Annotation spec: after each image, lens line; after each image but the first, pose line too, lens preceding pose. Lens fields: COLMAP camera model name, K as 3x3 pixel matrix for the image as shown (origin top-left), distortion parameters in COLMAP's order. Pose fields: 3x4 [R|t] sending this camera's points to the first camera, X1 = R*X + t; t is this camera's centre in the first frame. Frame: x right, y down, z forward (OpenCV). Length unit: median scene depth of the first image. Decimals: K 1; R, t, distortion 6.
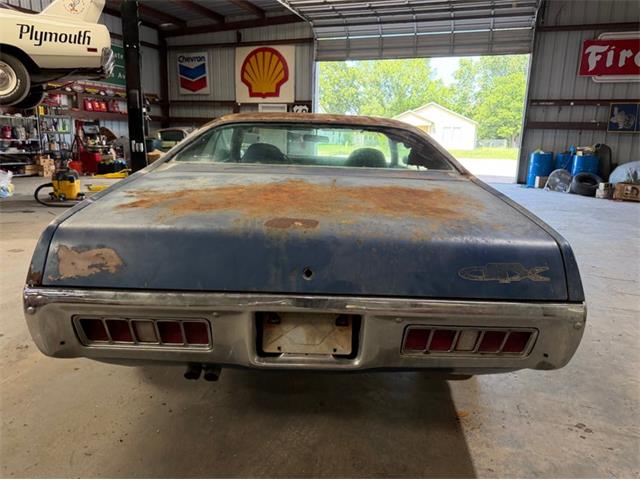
lens RADIAL K [[448.2, 0, 318.9], [0, 448.2, 236.0], [0, 0, 1]] dist [0.004890, -0.014883]
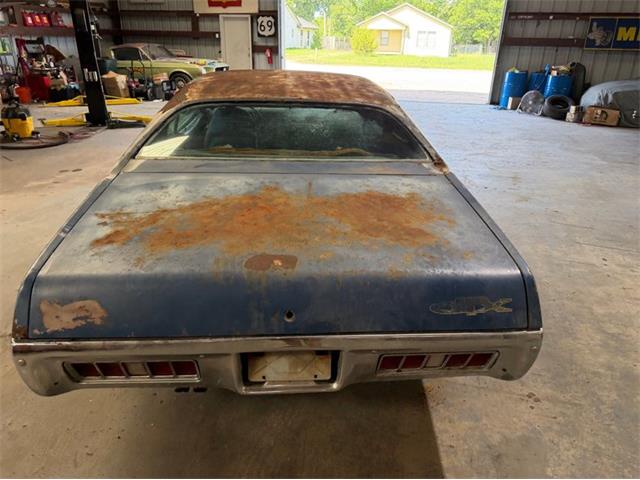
lens RADIAL K [[448.2, 0, 318.6], [0, 448.2, 242.8], [0, 0, 1]] dist [0.004890, -0.014883]
pose [[0.997800, -0.030443, 0.058896, -0.001903], [0.017804, 0.978750, 0.204281, -0.048862], [-0.063864, -0.202782, 0.977139, 0.000577]]
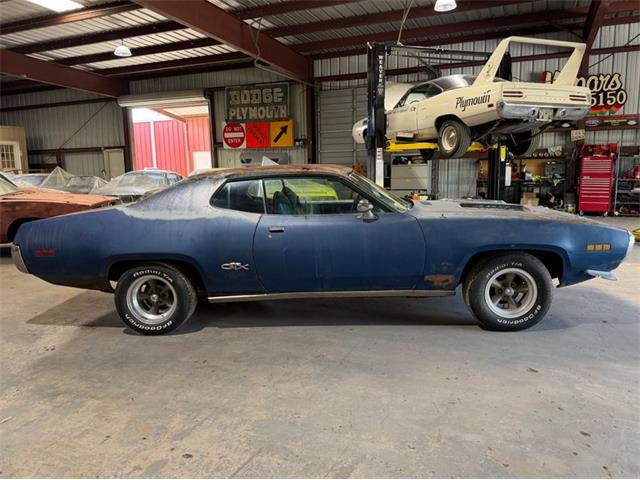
lens RADIAL K [[471.5, 0, 317.0], [0, 471.5, 239.7], [0, 0, 1]] dist [0.010305, -0.046424]
pose [[-0.038633, 0.114714, -0.992647, 0.581806], [-0.191404, 0.974145, 0.120025, -0.103715], [0.980751, 0.194634, -0.015677, 0.489749]]
